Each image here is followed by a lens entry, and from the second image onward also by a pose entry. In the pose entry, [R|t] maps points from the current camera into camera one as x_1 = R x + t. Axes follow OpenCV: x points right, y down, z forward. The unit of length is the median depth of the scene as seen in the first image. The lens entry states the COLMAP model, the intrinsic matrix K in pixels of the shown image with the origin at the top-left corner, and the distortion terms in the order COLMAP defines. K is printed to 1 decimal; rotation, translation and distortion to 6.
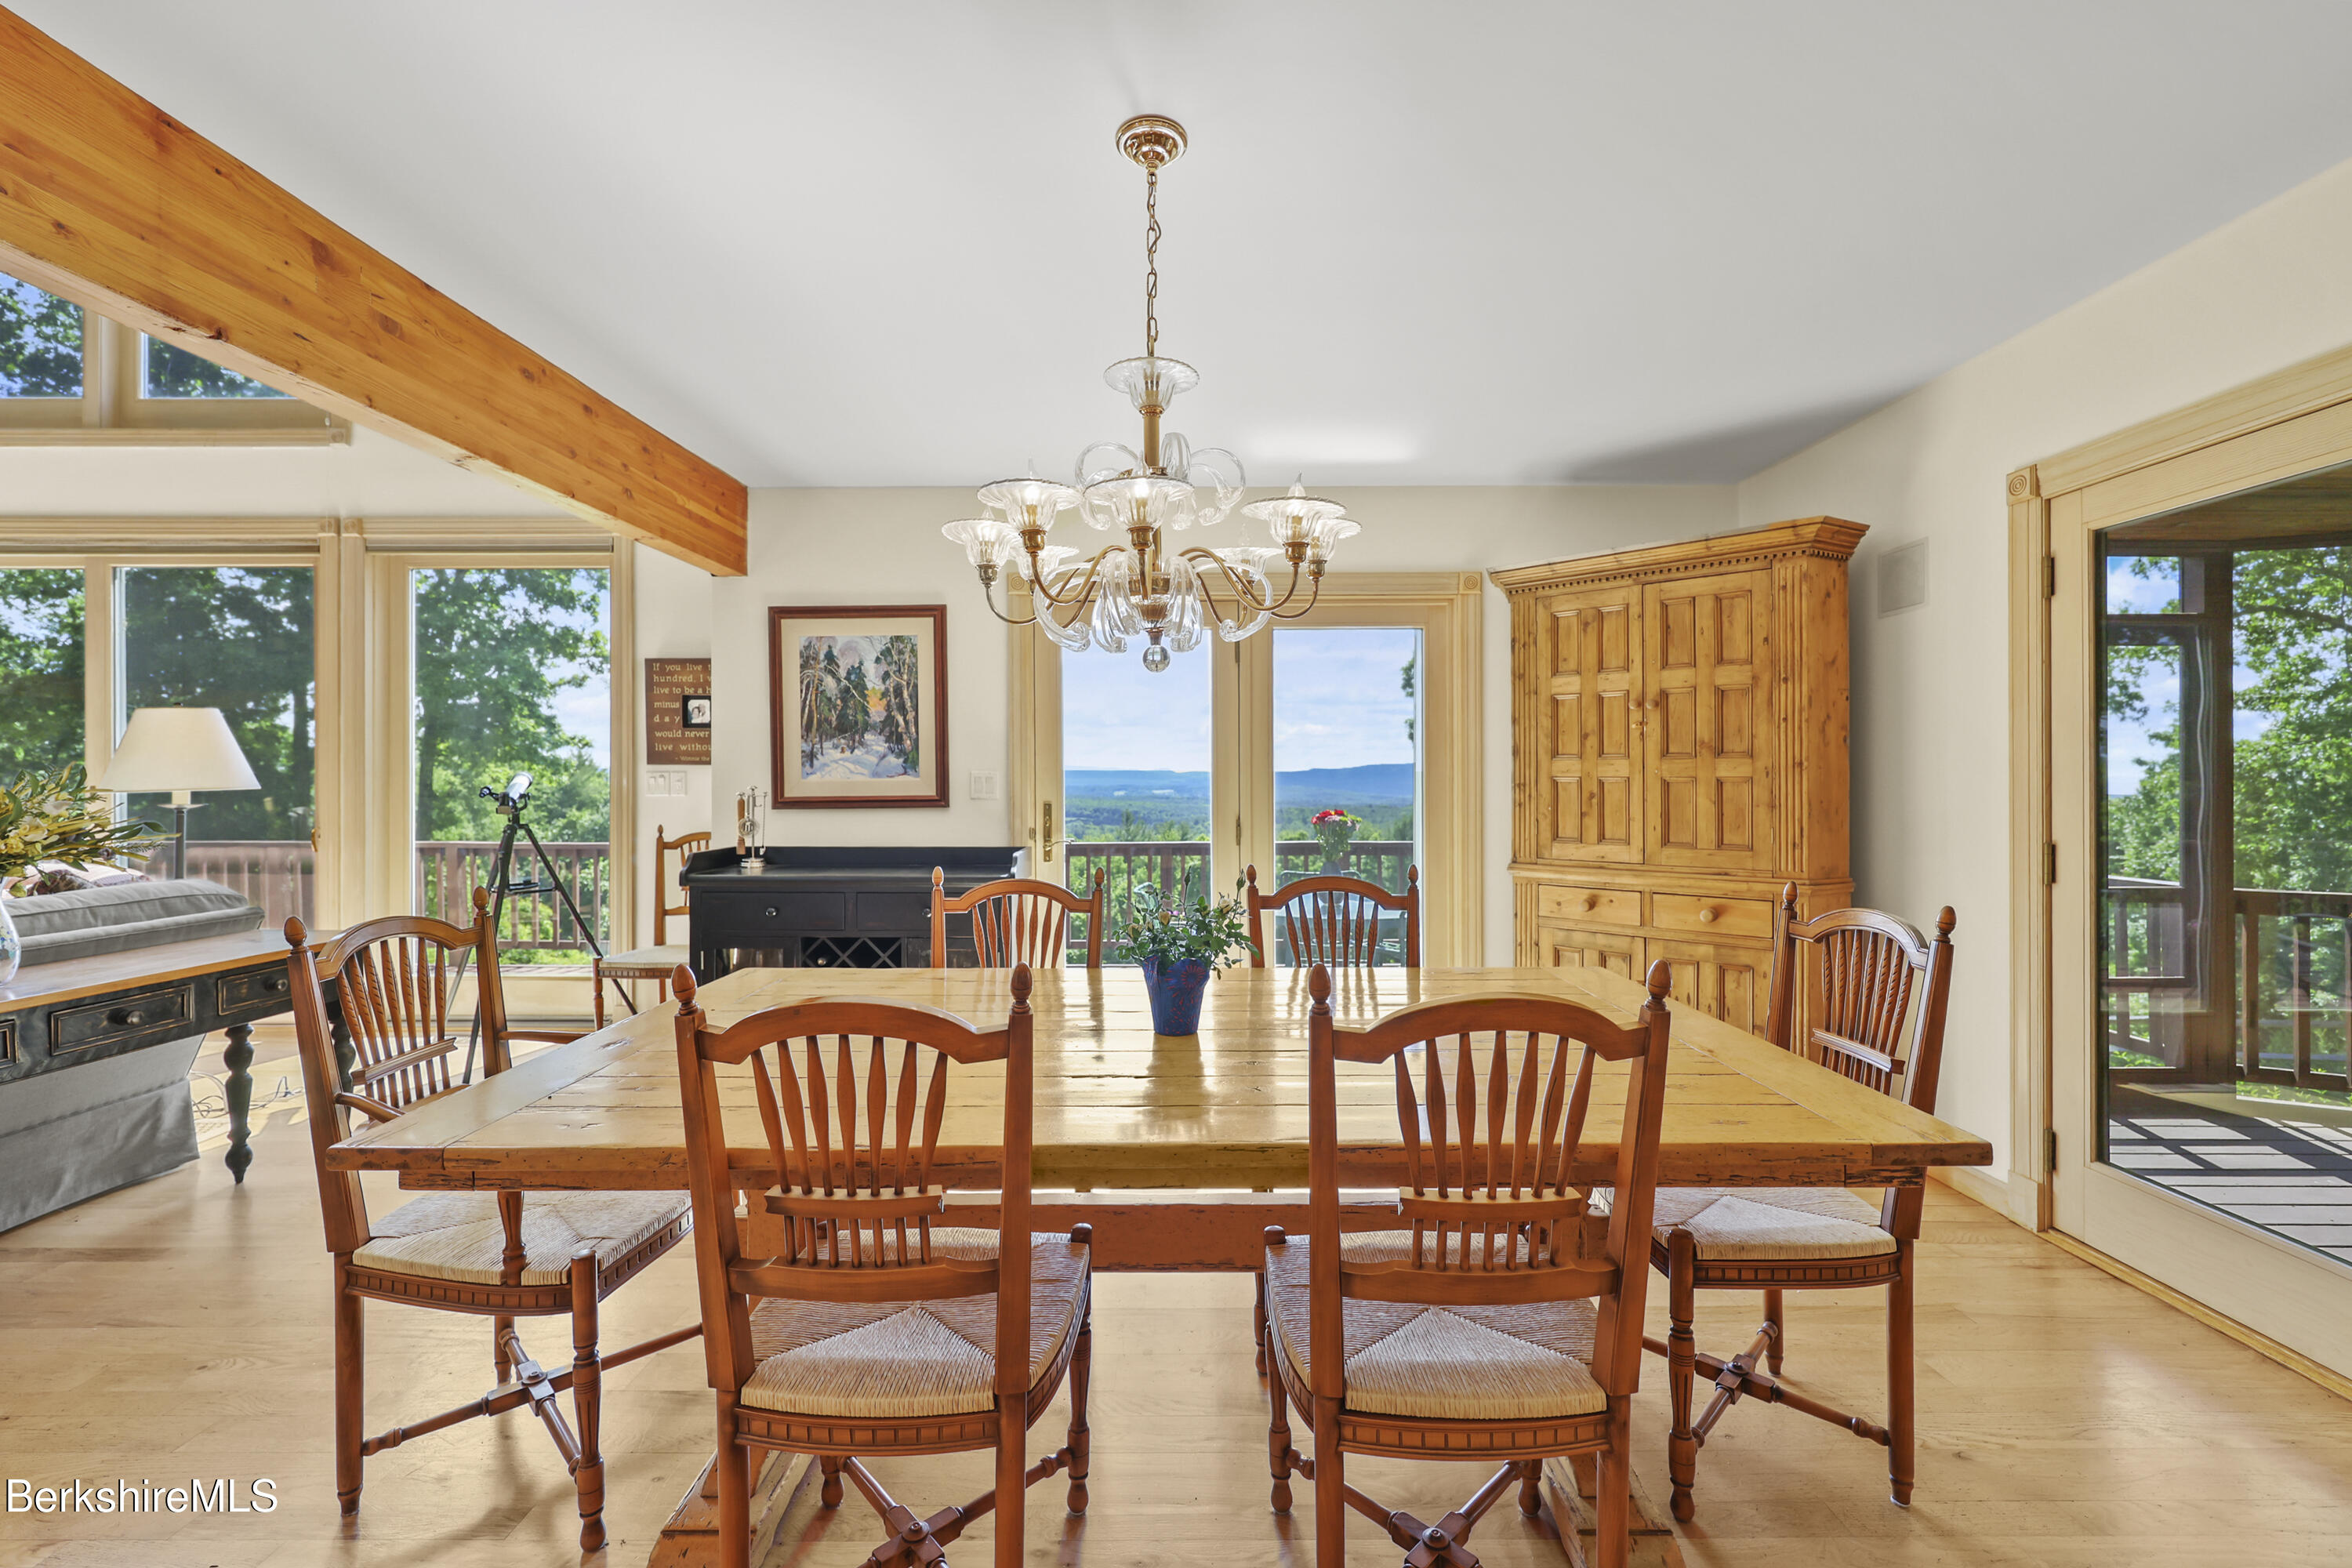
lens RADIAL K [[965.4, 0, 1181.5], [0, 965.4, 779.7], [0, 0, 1]] dist [-0.000258, -0.000069]
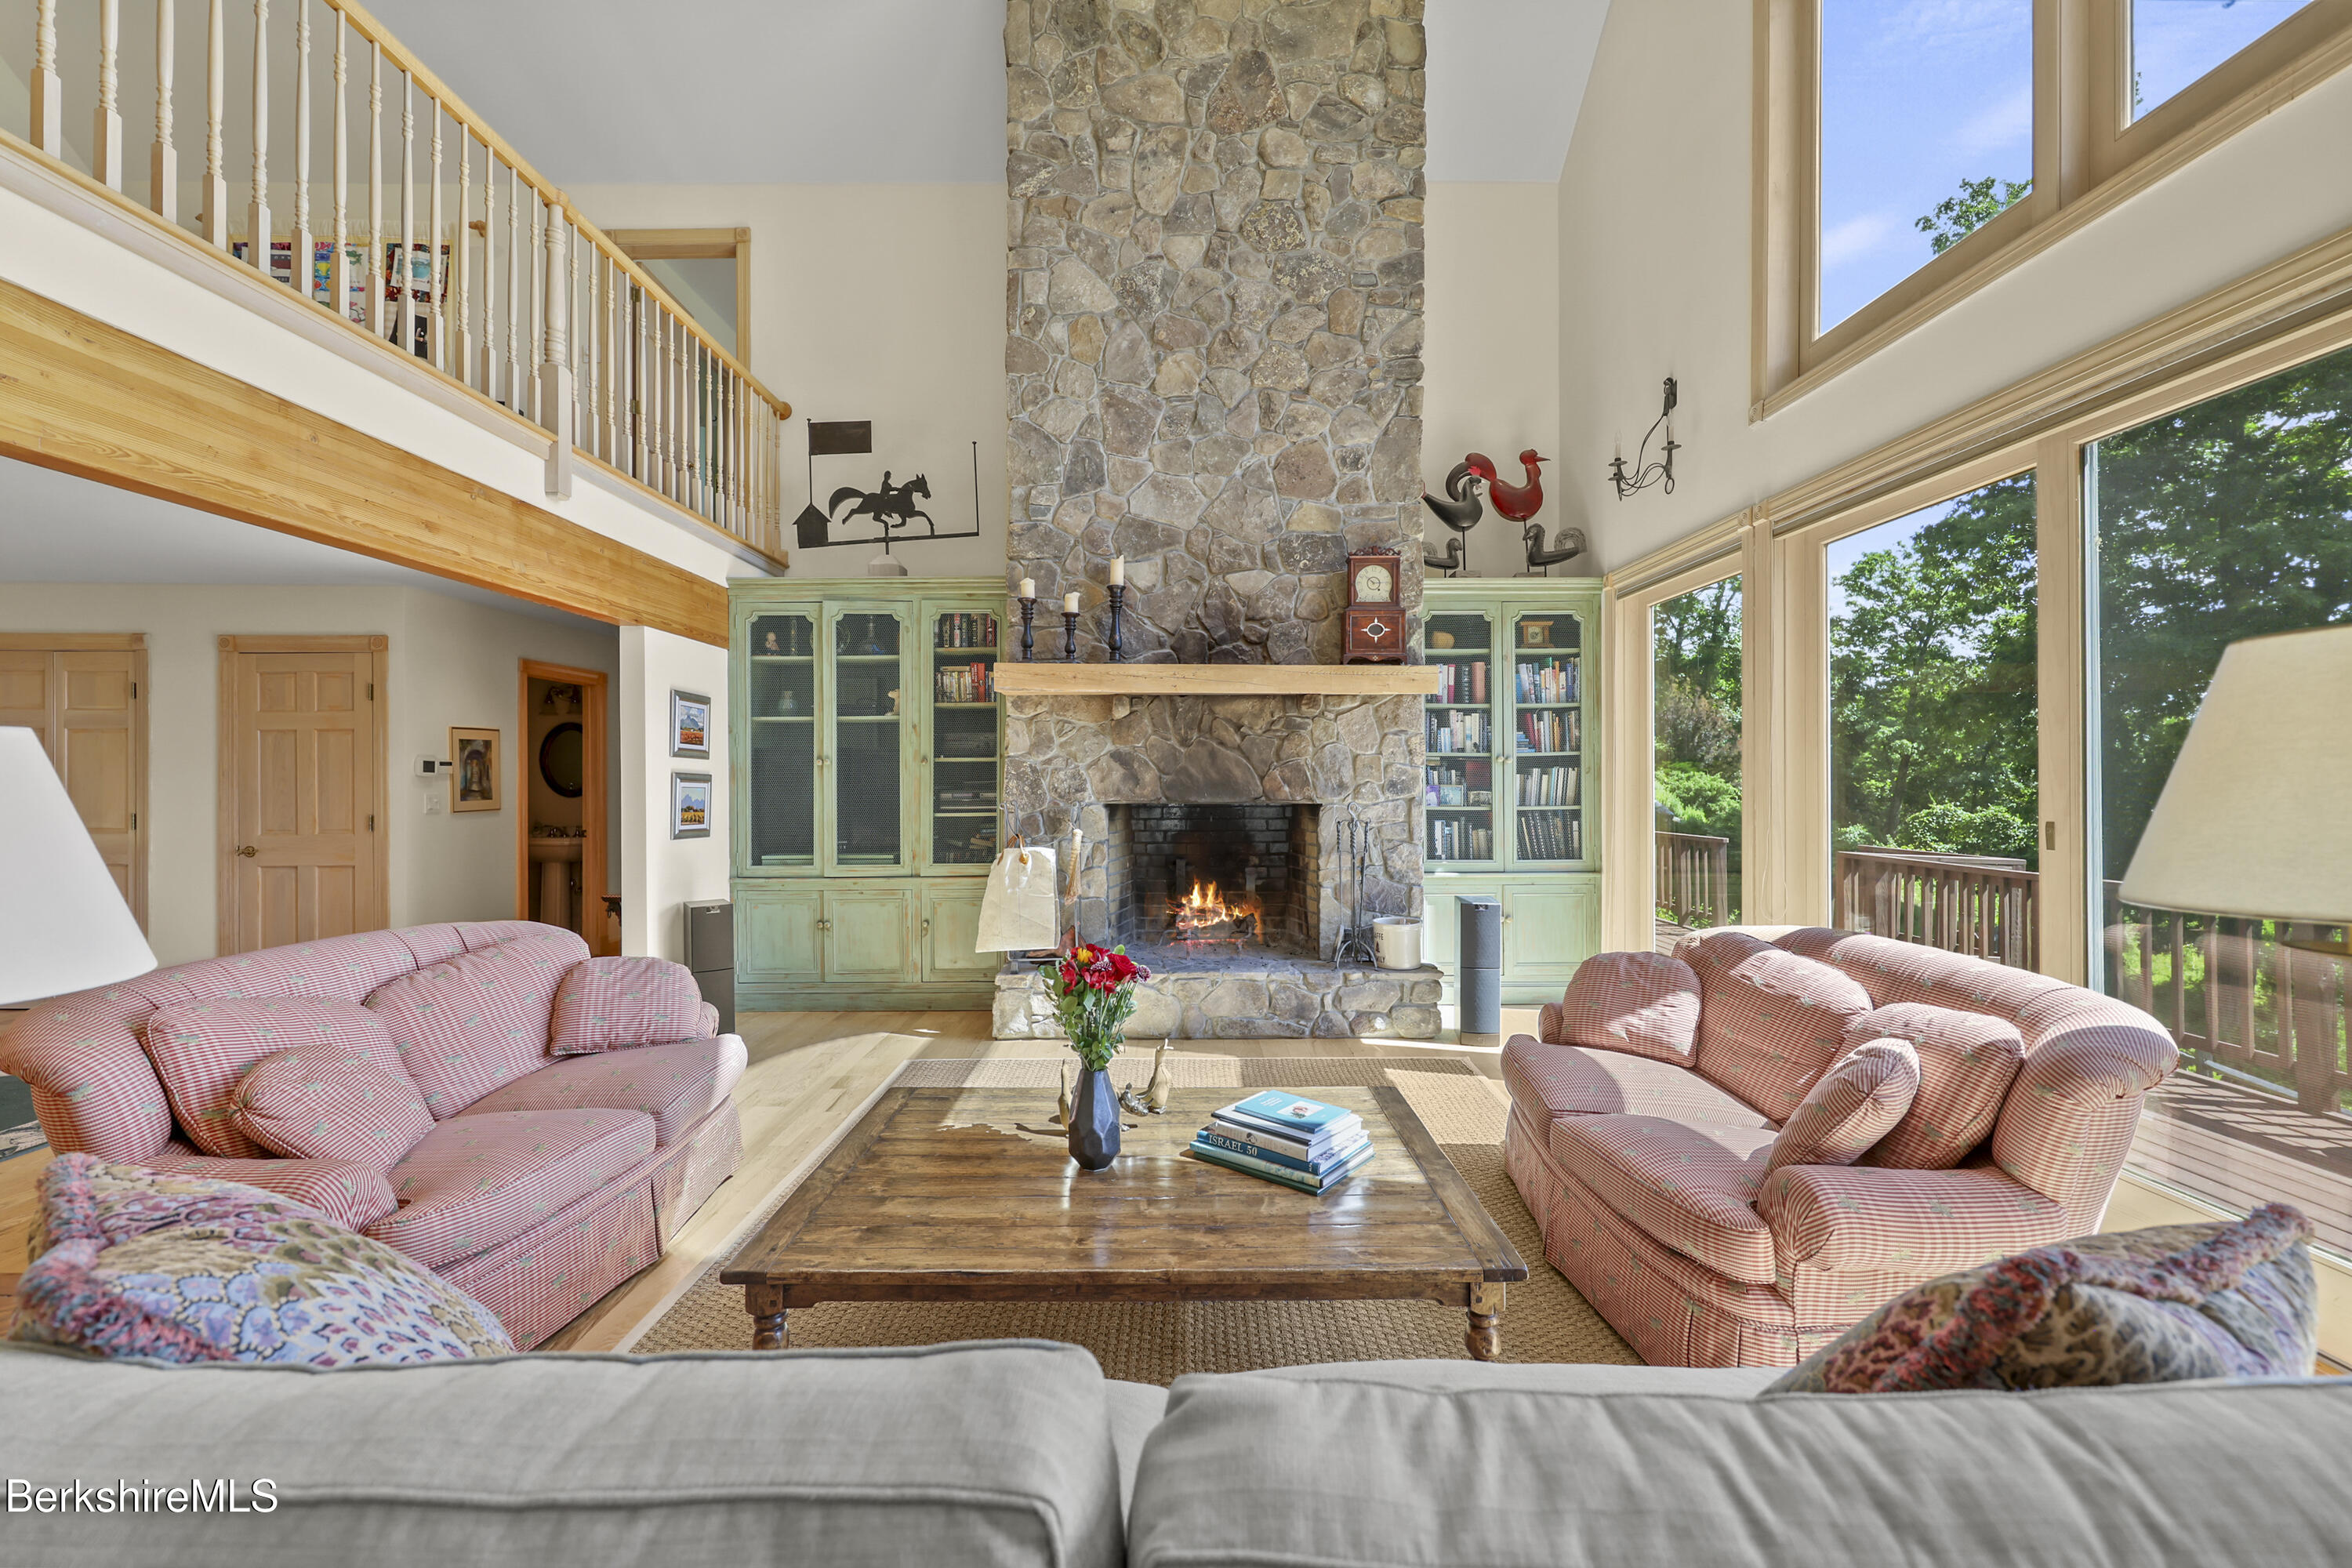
lens RADIAL K [[947.3, 0, 1178.0], [0, 947.3, 779.2], [0, 0, 1]] dist [0.000346, -0.000050]
pose [[0.004016, -0.000653, -0.999992, -0.731109], [0.001987, 0.999998, -0.000645, -0.027552], [0.999990, -0.001985, 0.004017, 0.615349]]
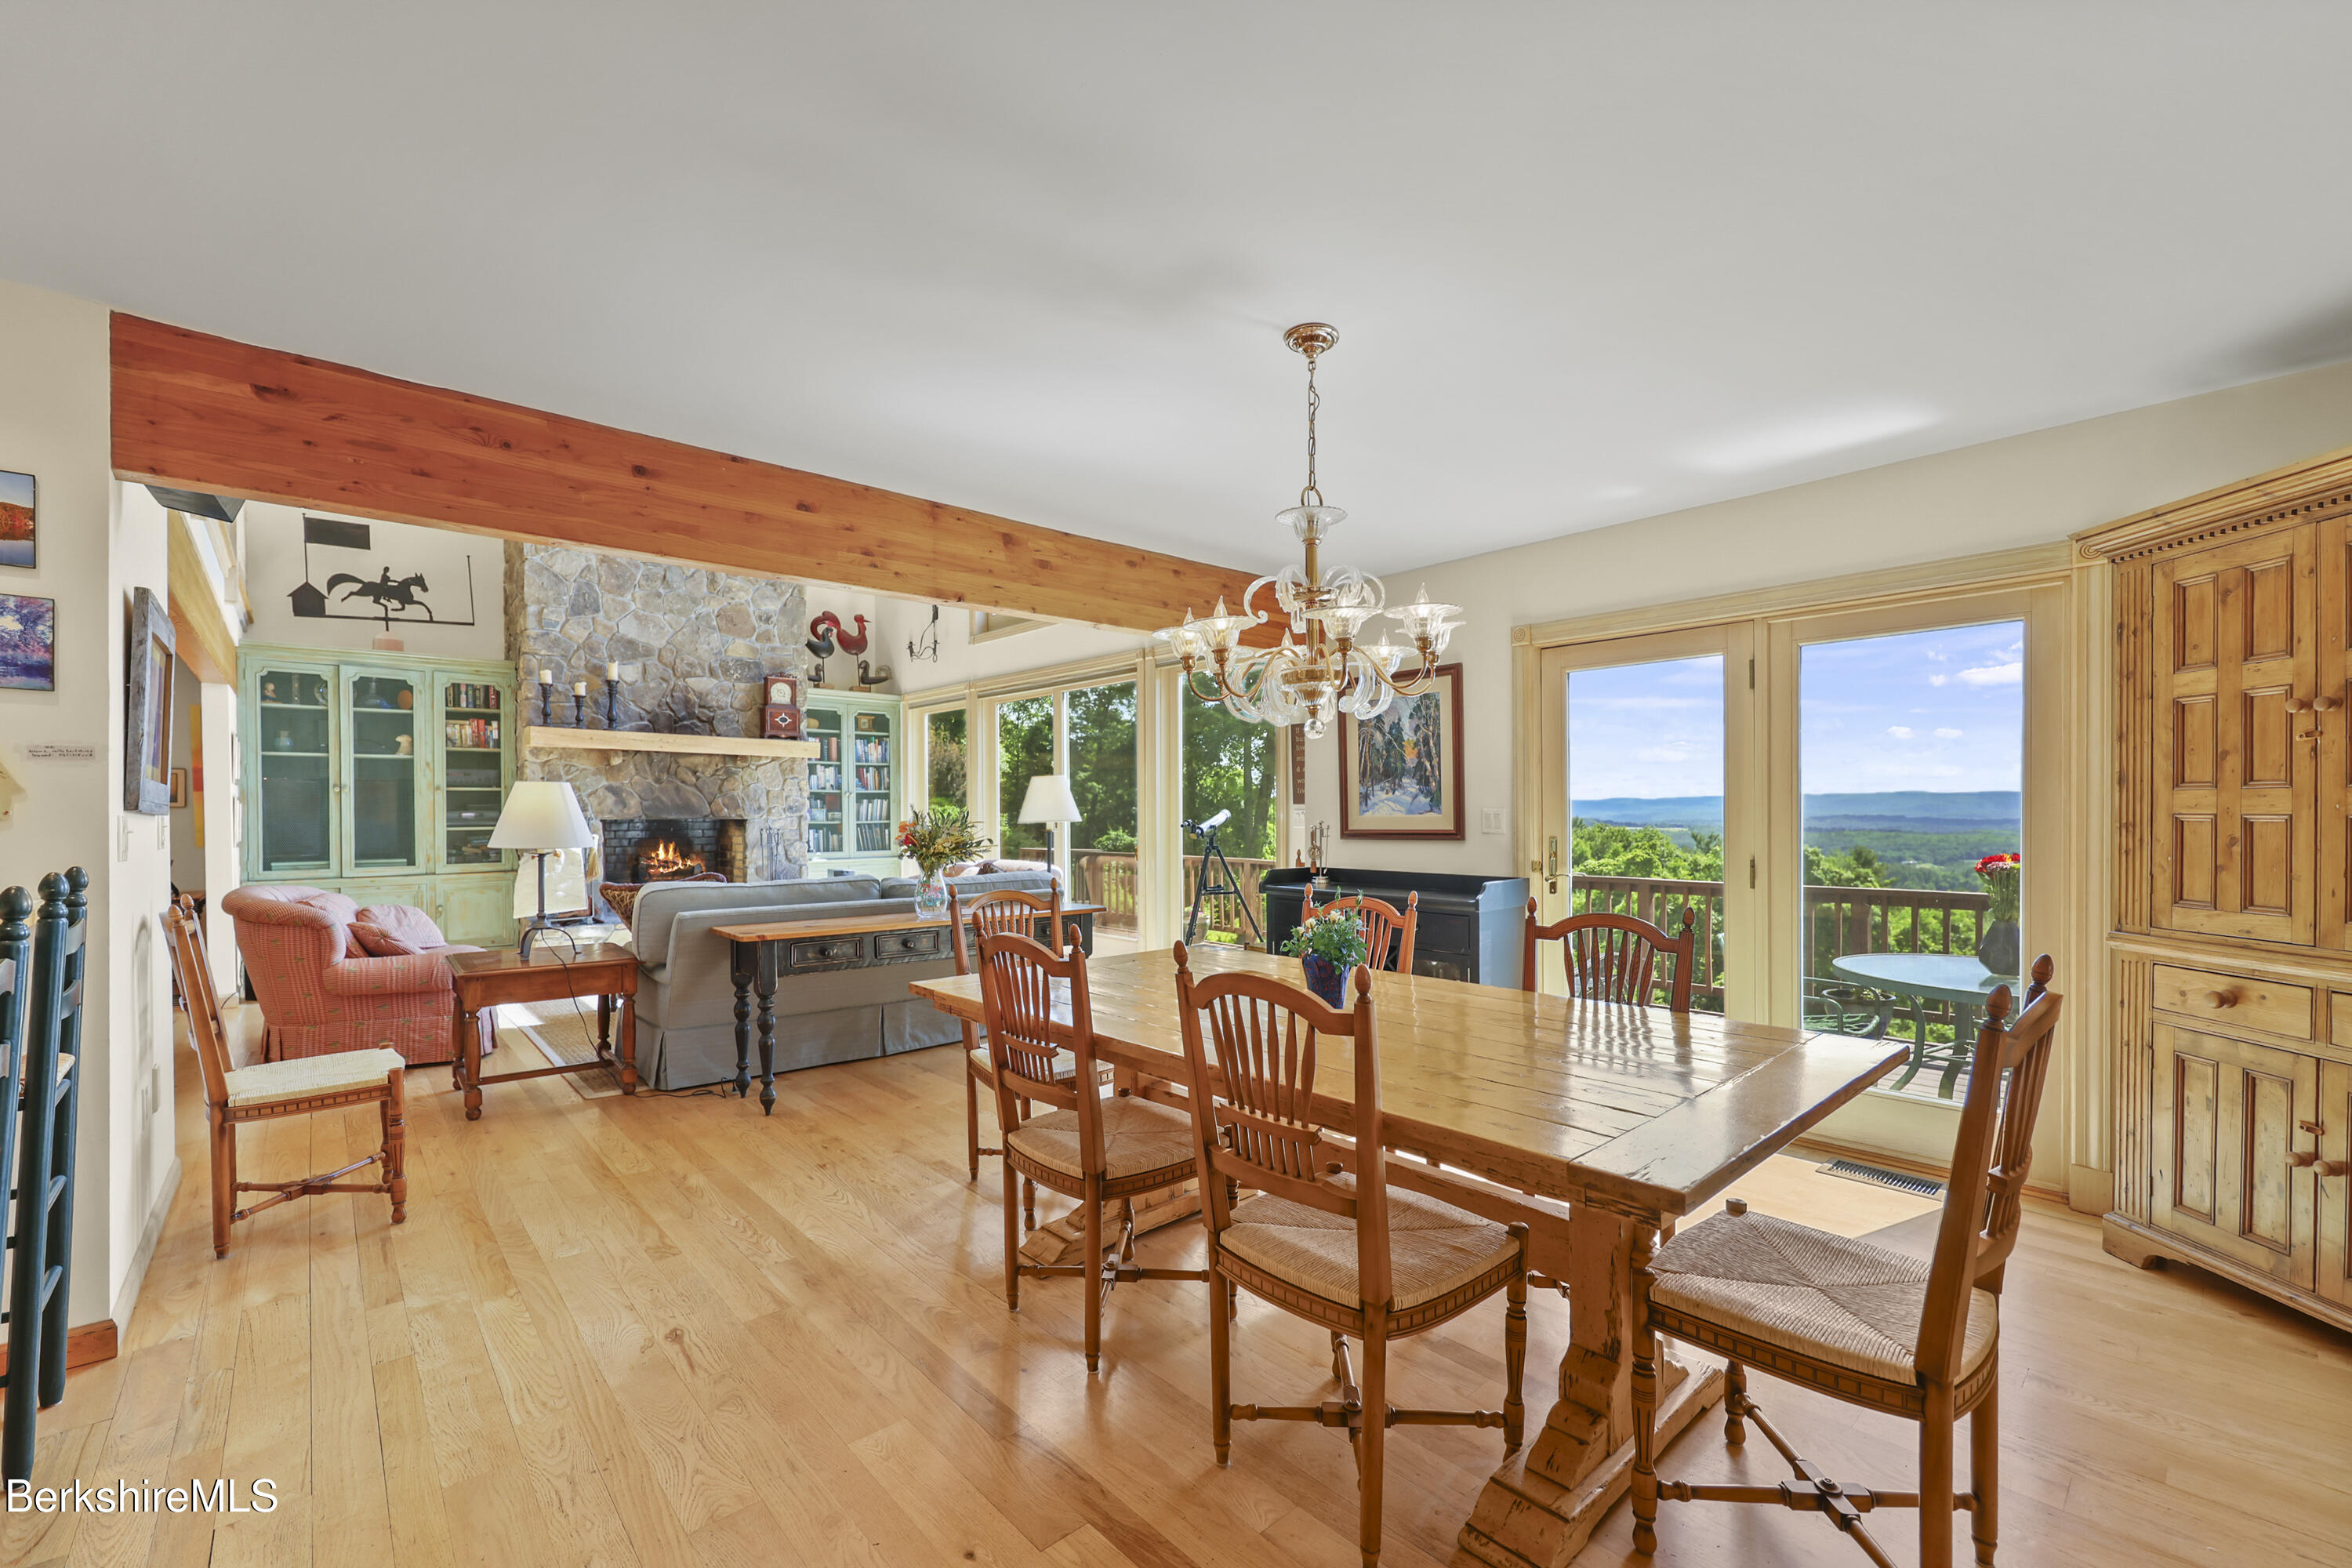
lens RADIAL K [[966.5, 0, 1182.4], [0, 966.5, 826.1], [0, 0, 1]] dist [0.002984, 0.000109]
pose [[0.675052, 0.009238, -0.737712, 0.427019], [0.001448, 0.999903, 0.013846, -0.005054], [0.737769, -0.010415, 0.674973, -0.018390]]
